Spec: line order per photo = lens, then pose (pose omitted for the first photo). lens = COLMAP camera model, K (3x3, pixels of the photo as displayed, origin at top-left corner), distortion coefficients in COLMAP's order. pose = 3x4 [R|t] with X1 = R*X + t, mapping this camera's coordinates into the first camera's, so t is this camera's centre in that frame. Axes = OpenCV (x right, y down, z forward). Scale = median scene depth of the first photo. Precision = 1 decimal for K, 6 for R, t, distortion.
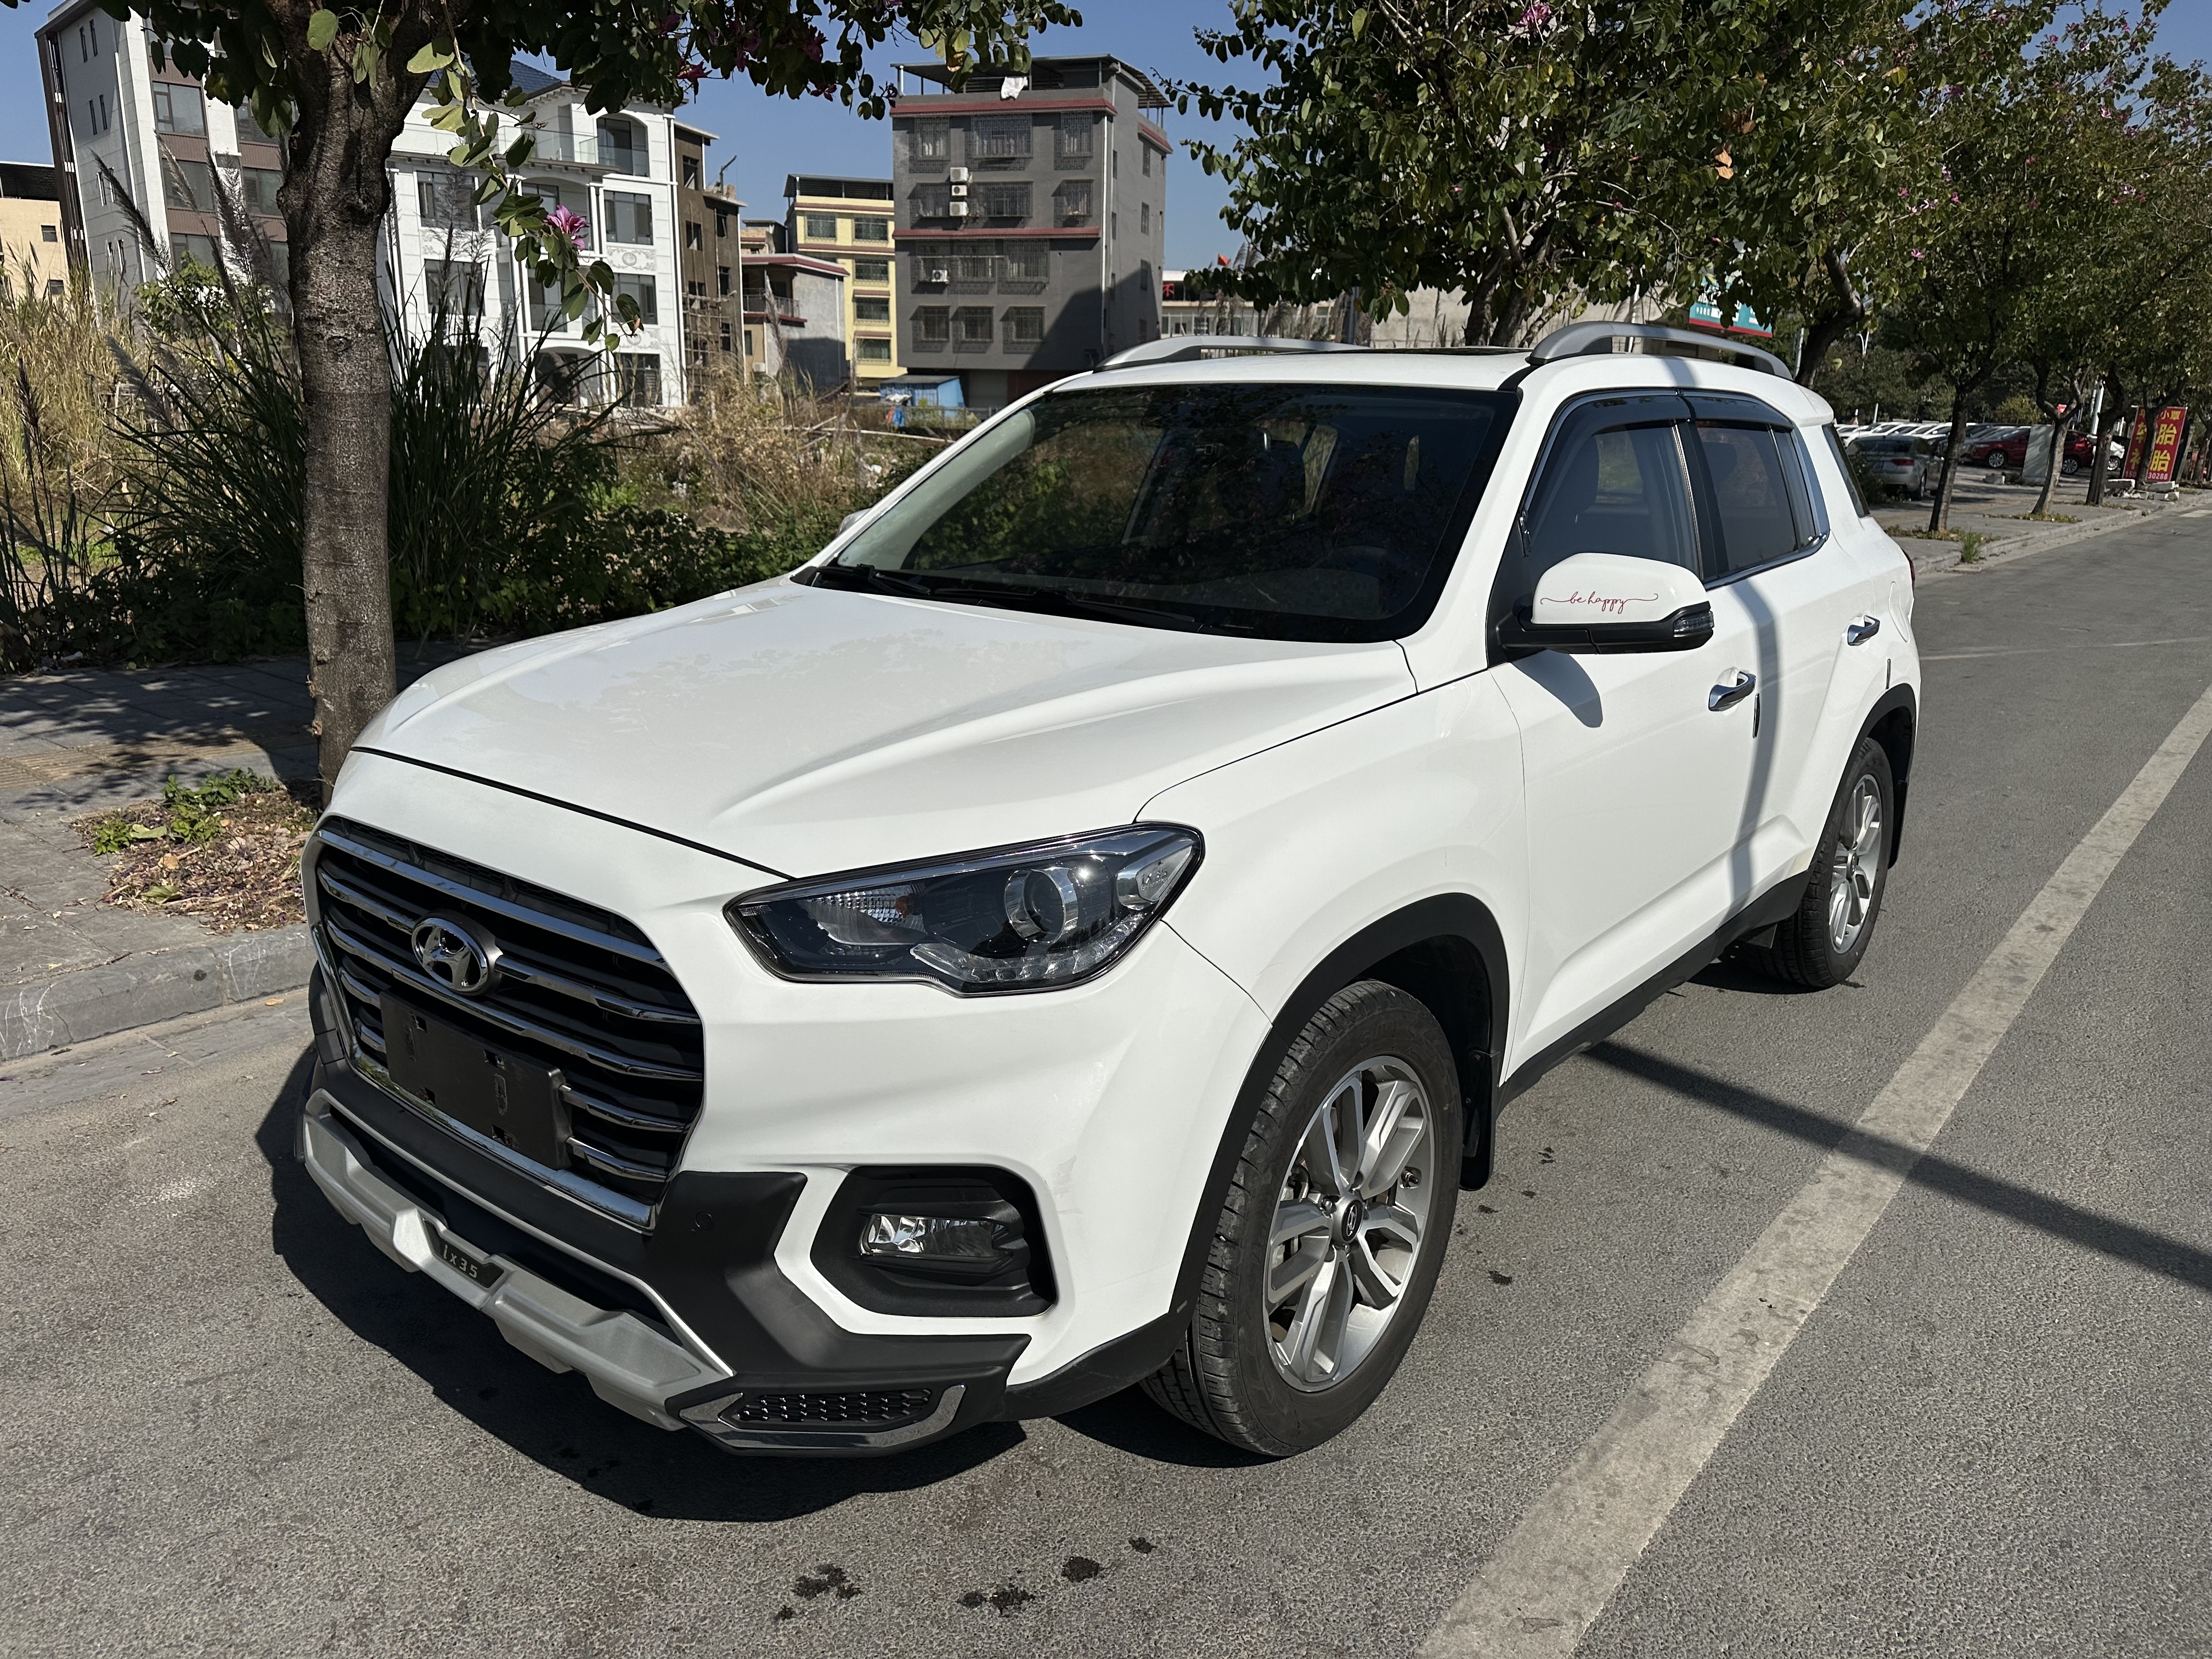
lens RADIAL K [[1577.5, 0, 1106.1], [0, 1577.5, 840.1], [0, 0, 1]] dist [0.035543, -0.038833]
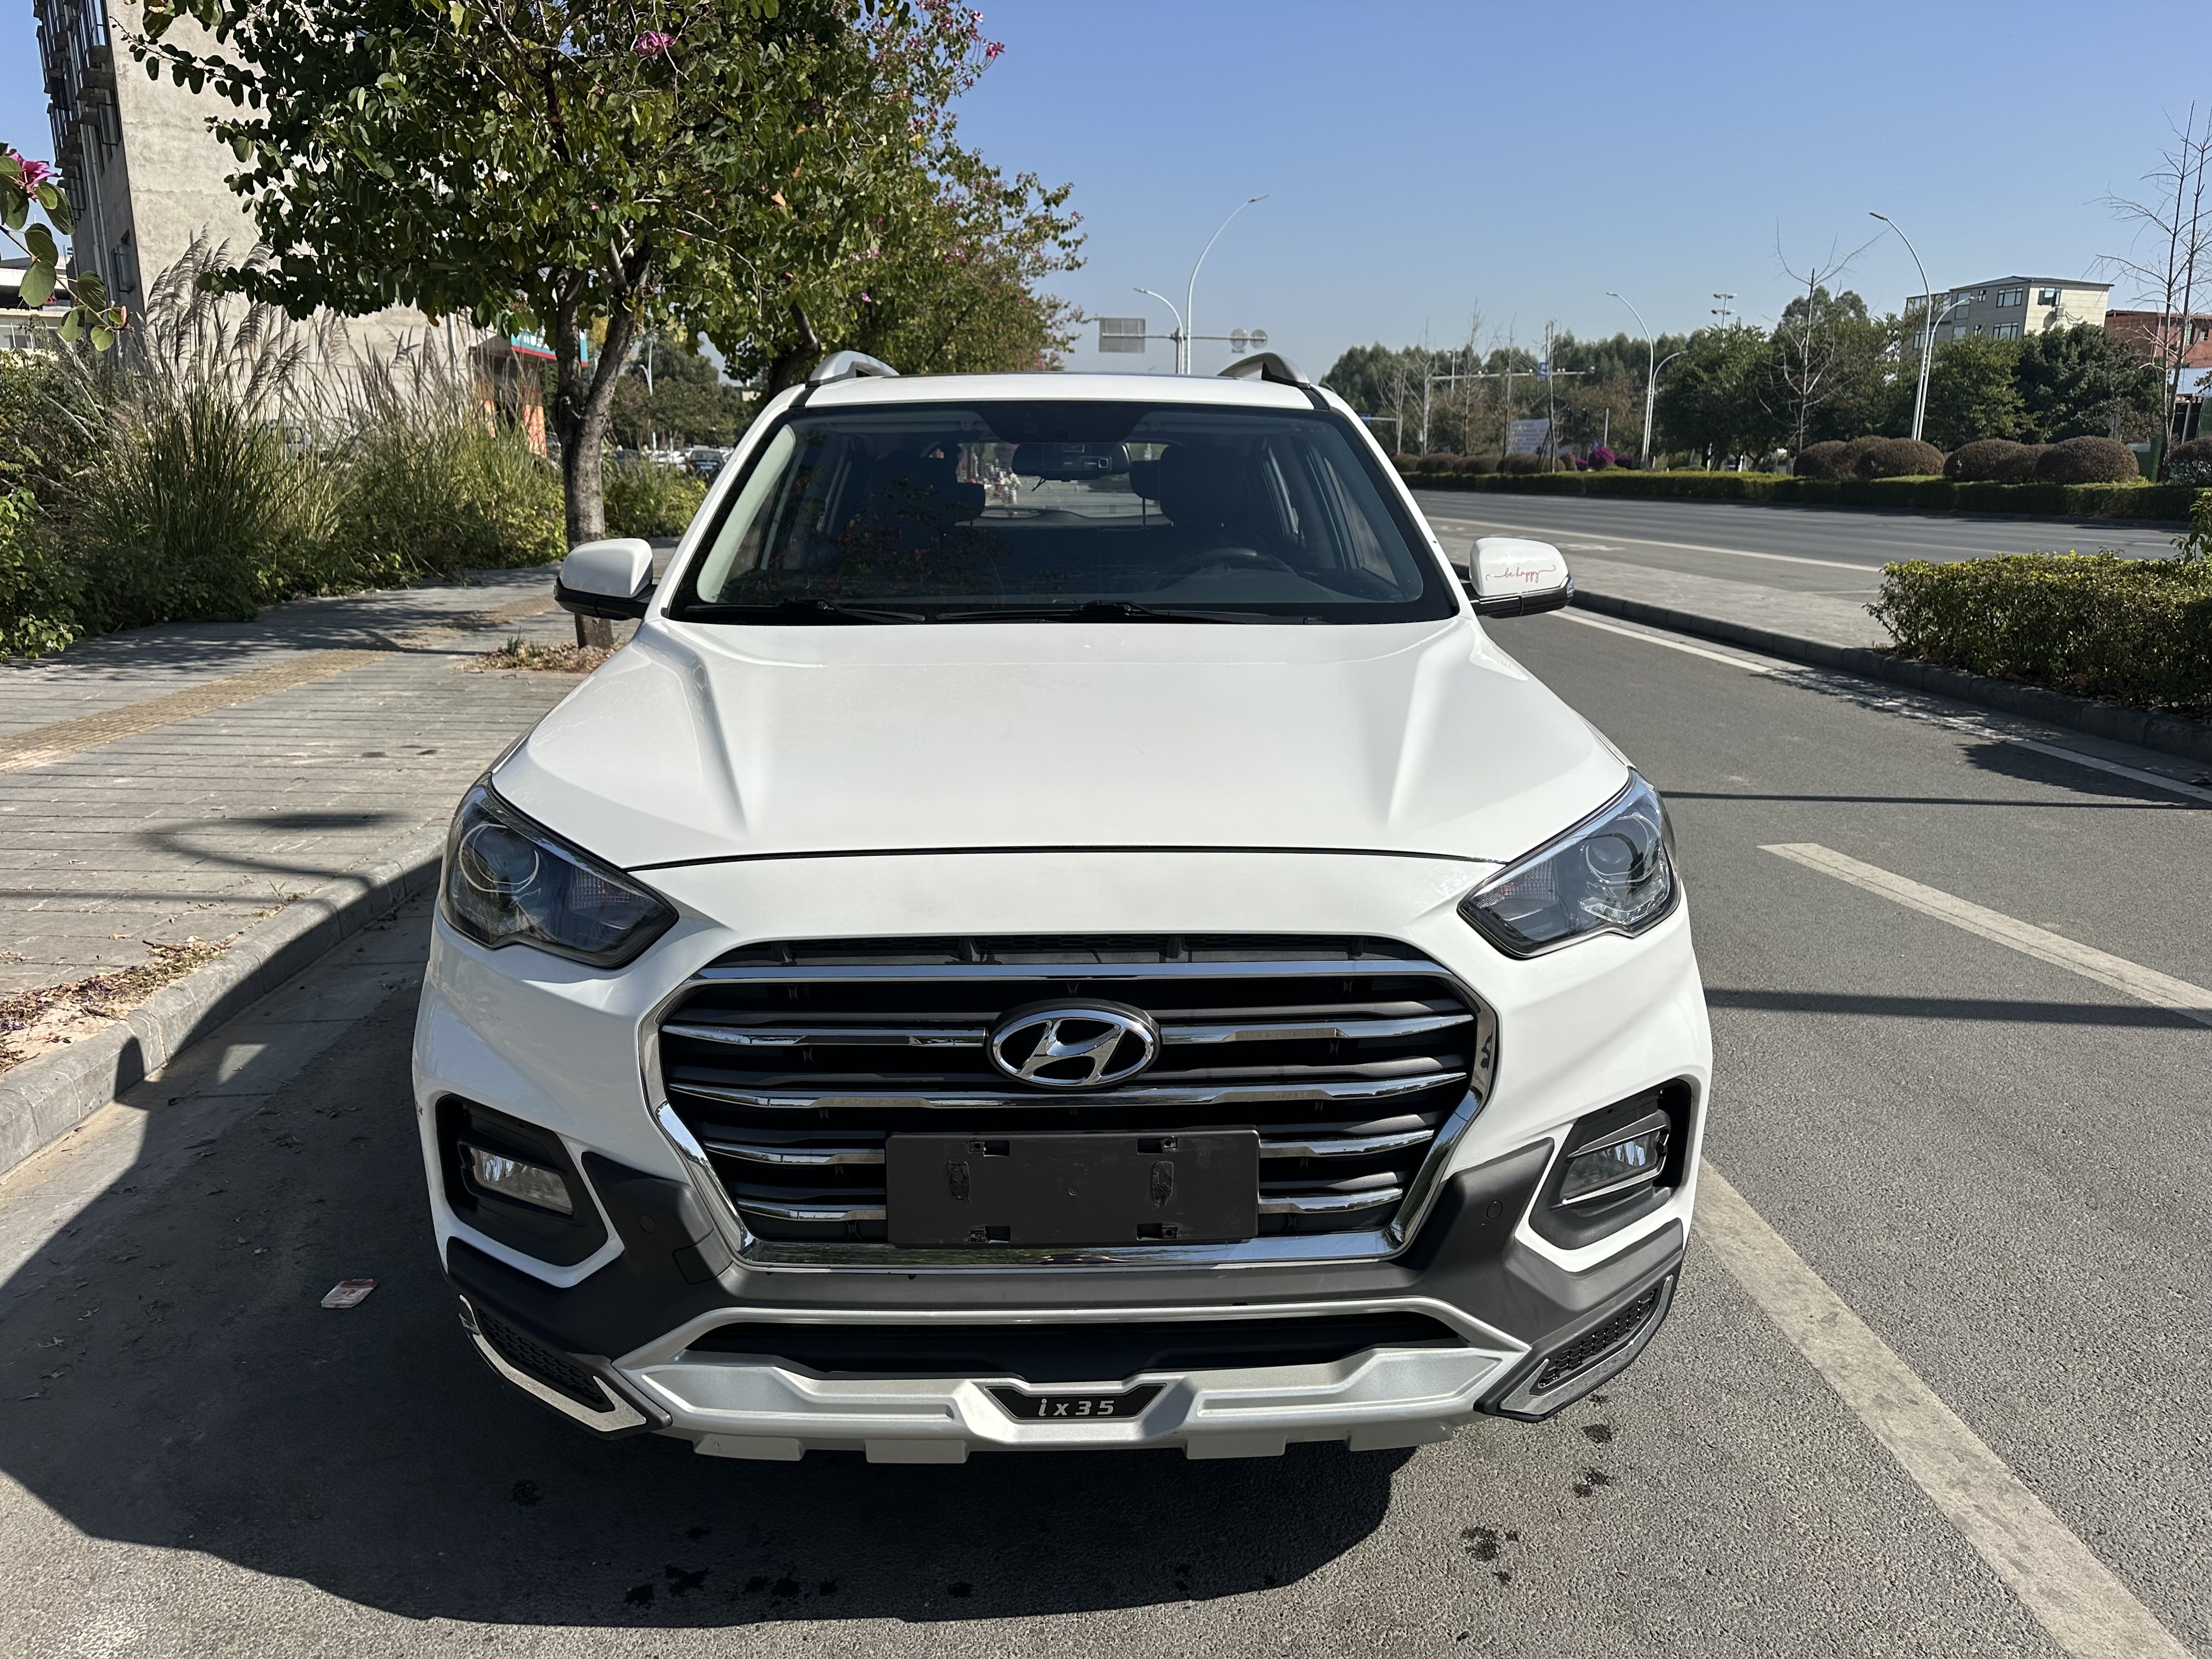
lens RADIAL K [[1577.5, 0, 1080.0], [0, 1577.5, 823.0], [0, 0, 1]] dist [0.035543, -0.038833]
pose [[0.733431, -0.158820, 0.660950, -0.204448], [0.174833, 0.983686, 0.042366, -0.017963], [-0.656896, 0.084483, 0.749233, 0.073674]]
